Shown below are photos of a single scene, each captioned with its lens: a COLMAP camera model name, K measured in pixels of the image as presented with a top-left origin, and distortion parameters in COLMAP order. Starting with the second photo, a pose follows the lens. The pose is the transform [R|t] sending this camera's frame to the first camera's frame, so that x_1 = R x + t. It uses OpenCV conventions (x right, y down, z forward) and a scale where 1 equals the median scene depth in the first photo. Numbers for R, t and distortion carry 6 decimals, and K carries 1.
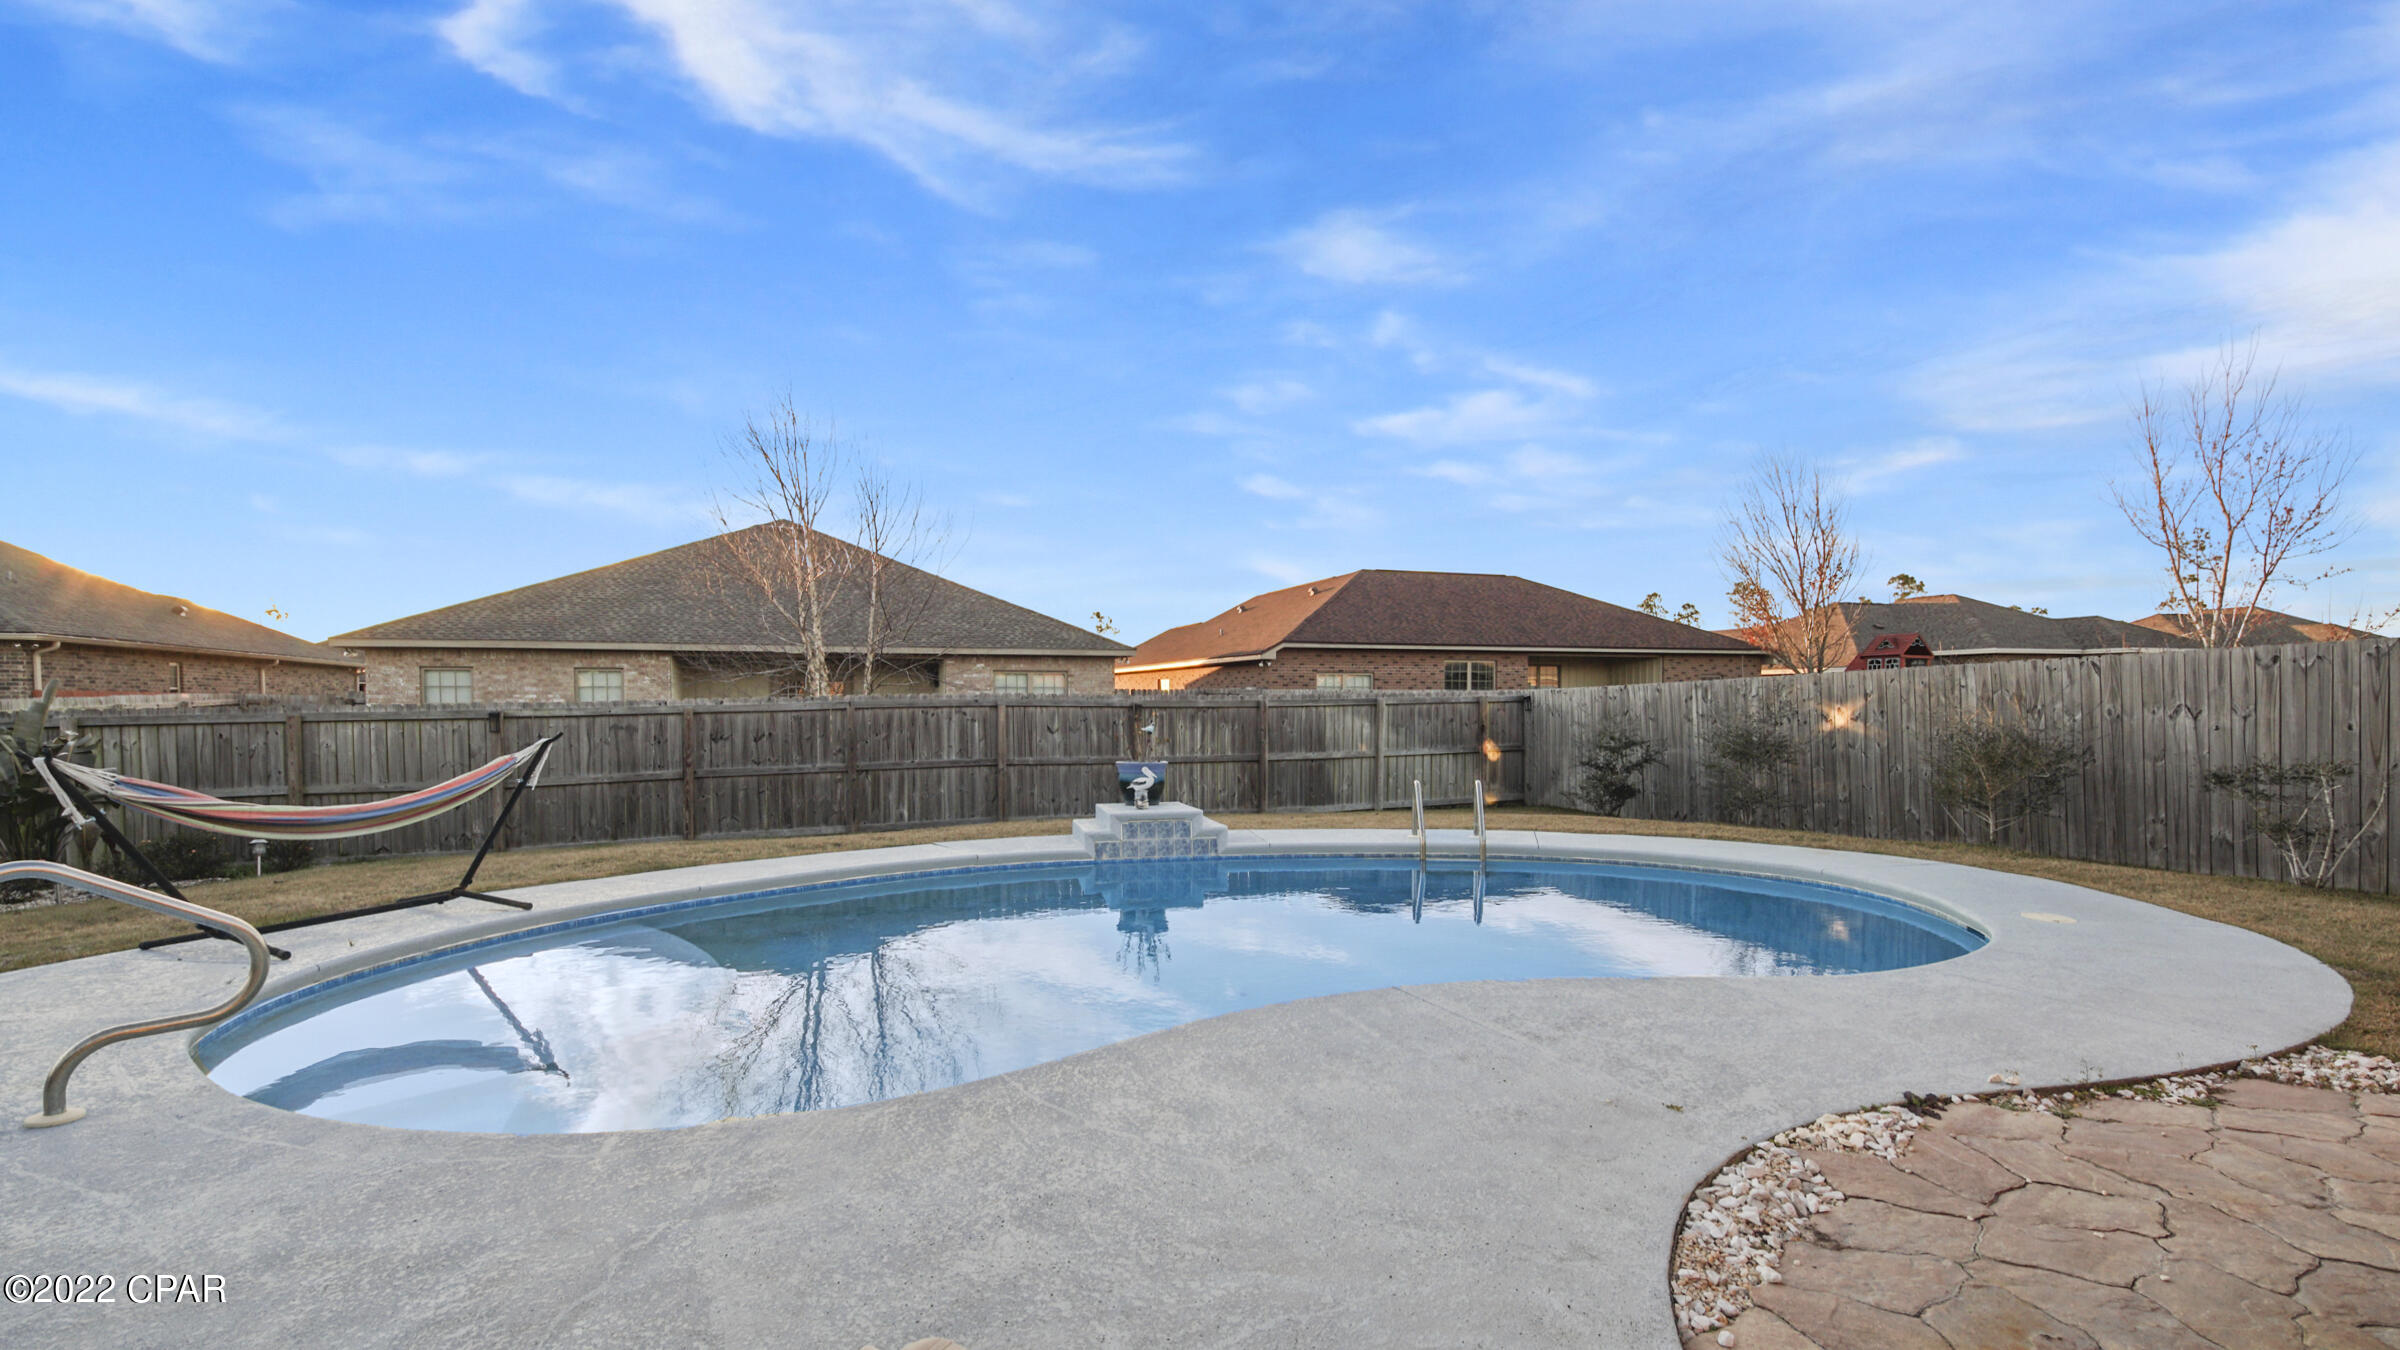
lens RADIAL K [[1077.4, 0, 1214.9], [0, 1077.4, 717.1], [0, 0, 1]] dist [0.040560, -0.025023]
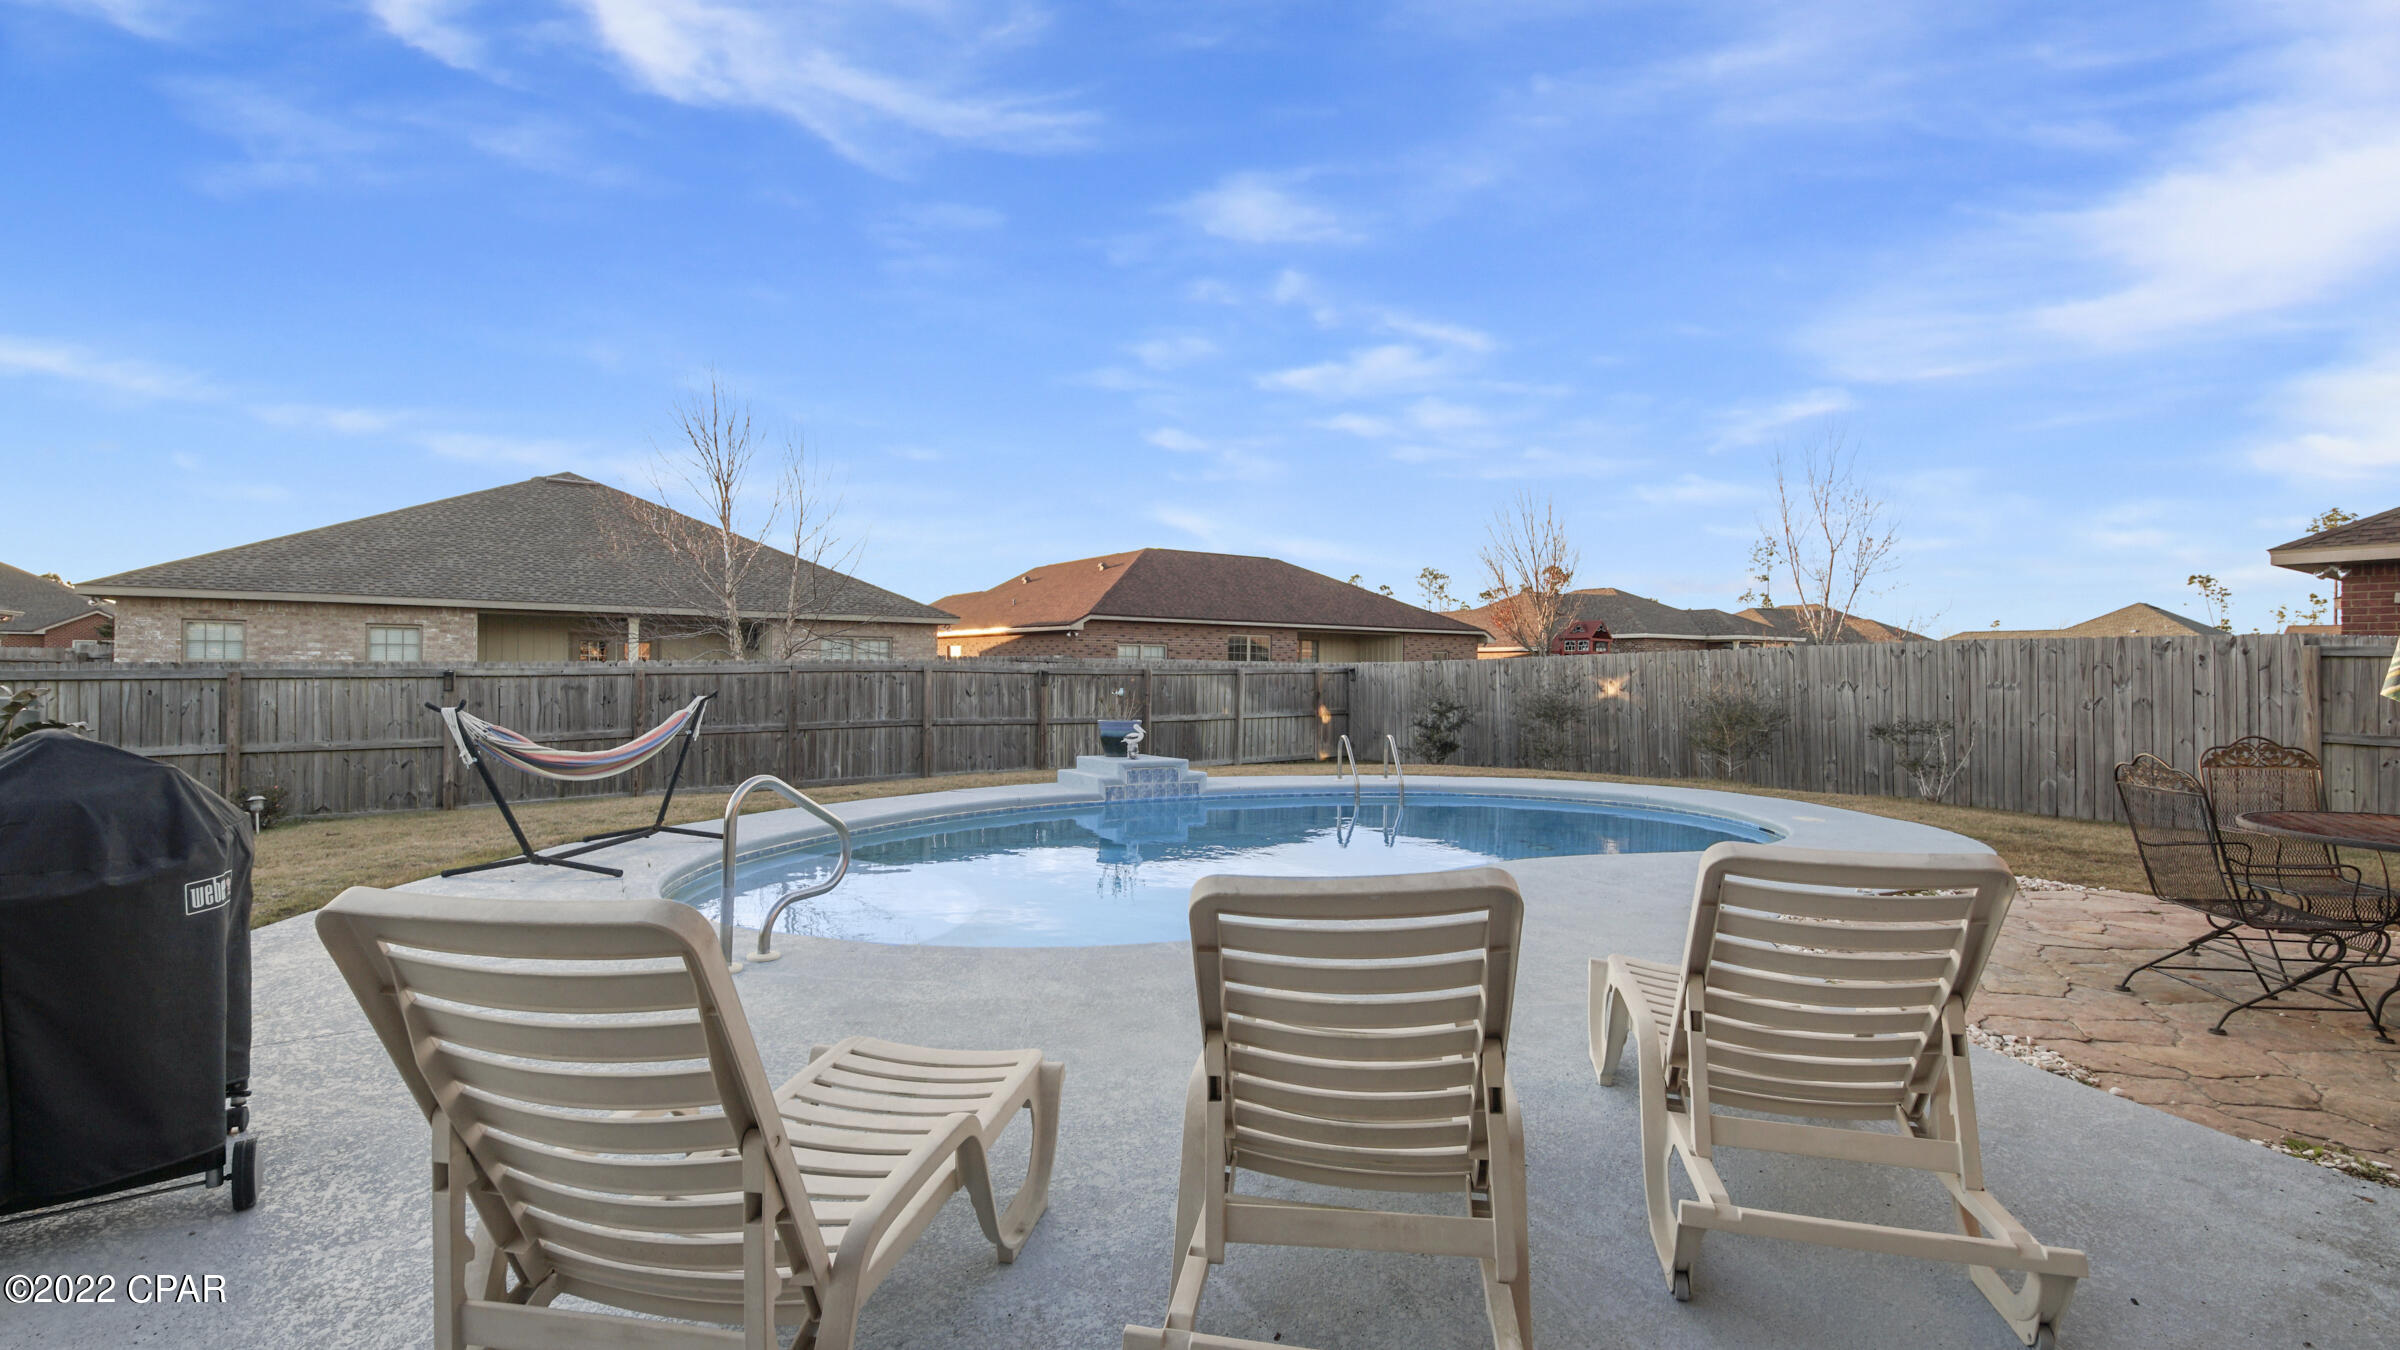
lens RADIAL K [[1062.9, 0, 1198.9], [0, 1062.9, 677.6], [0, 0, 1]] dist [0.024468, -0.000067]
pose [[0.969583, 0.011554, 0.244490, -0.188984], [-0.009923, 0.999920, -0.007904, 0.002070], [-0.244562, 0.005238, 0.969620, -0.109417]]
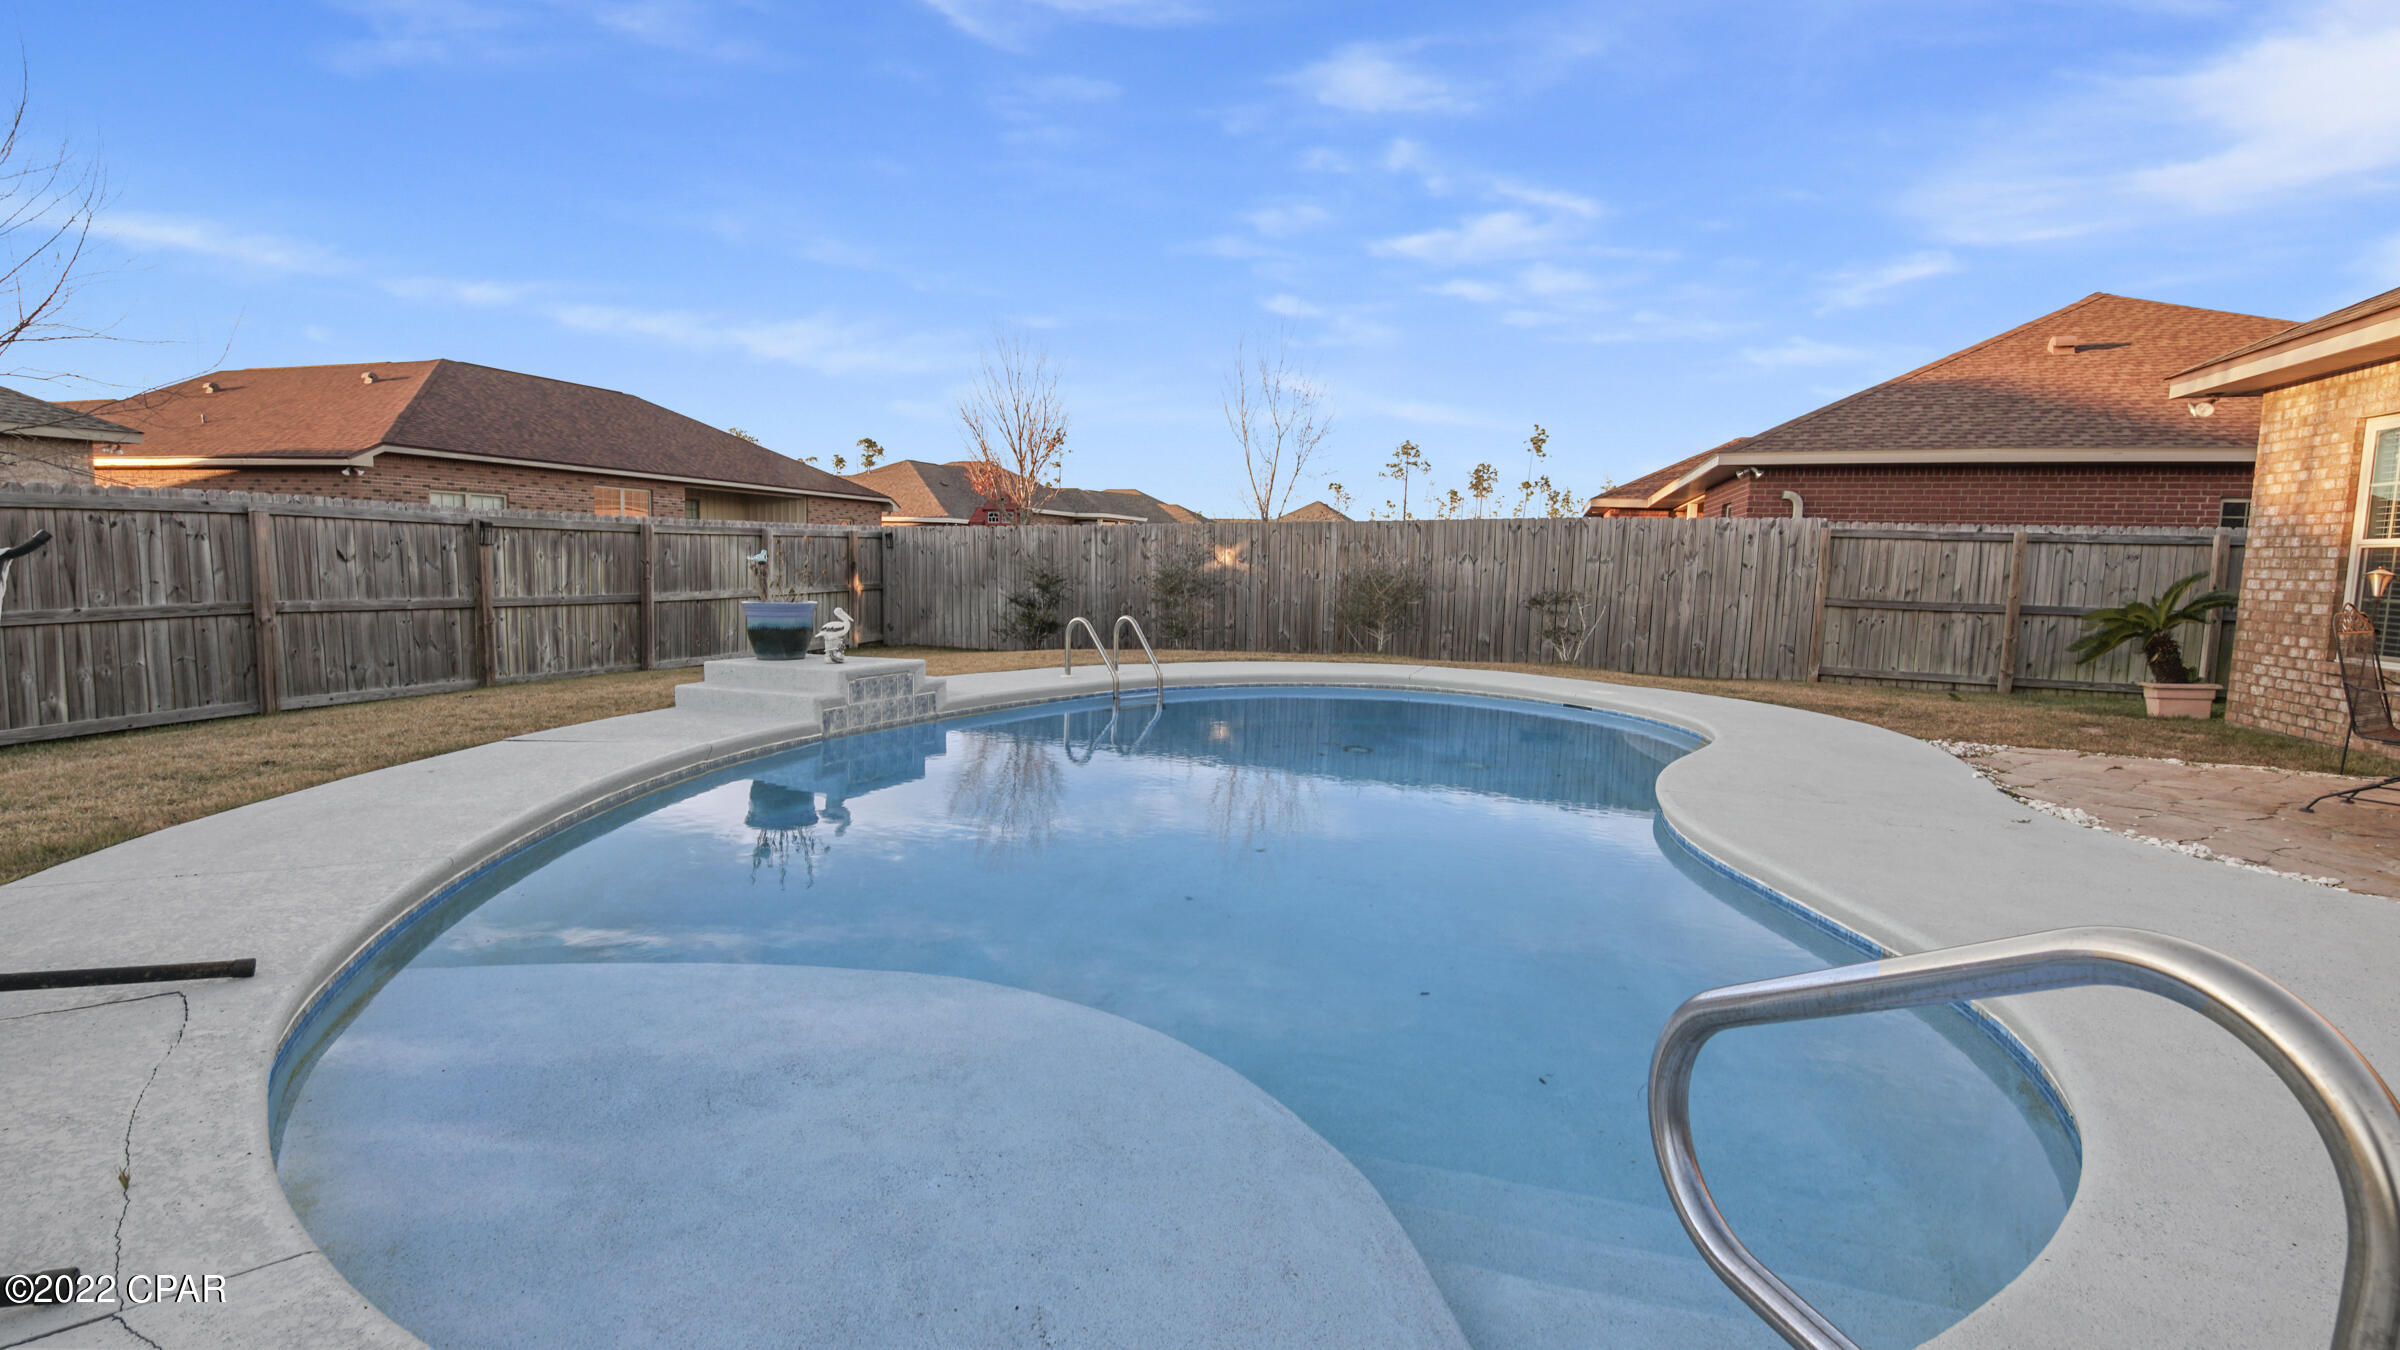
lens RADIAL K [[1043.2, 0, 1188.9], [0, 1043.2, 663.8], [0, 0, 1]] dist [0.039832, -0.024252]
pose [[0.639593, -0.058127, 0.766513, -0.312057], [-0.018269, 0.995706, 0.090751, 0.009147], [-0.768497, -0.072047, 0.635784, 0.222092]]
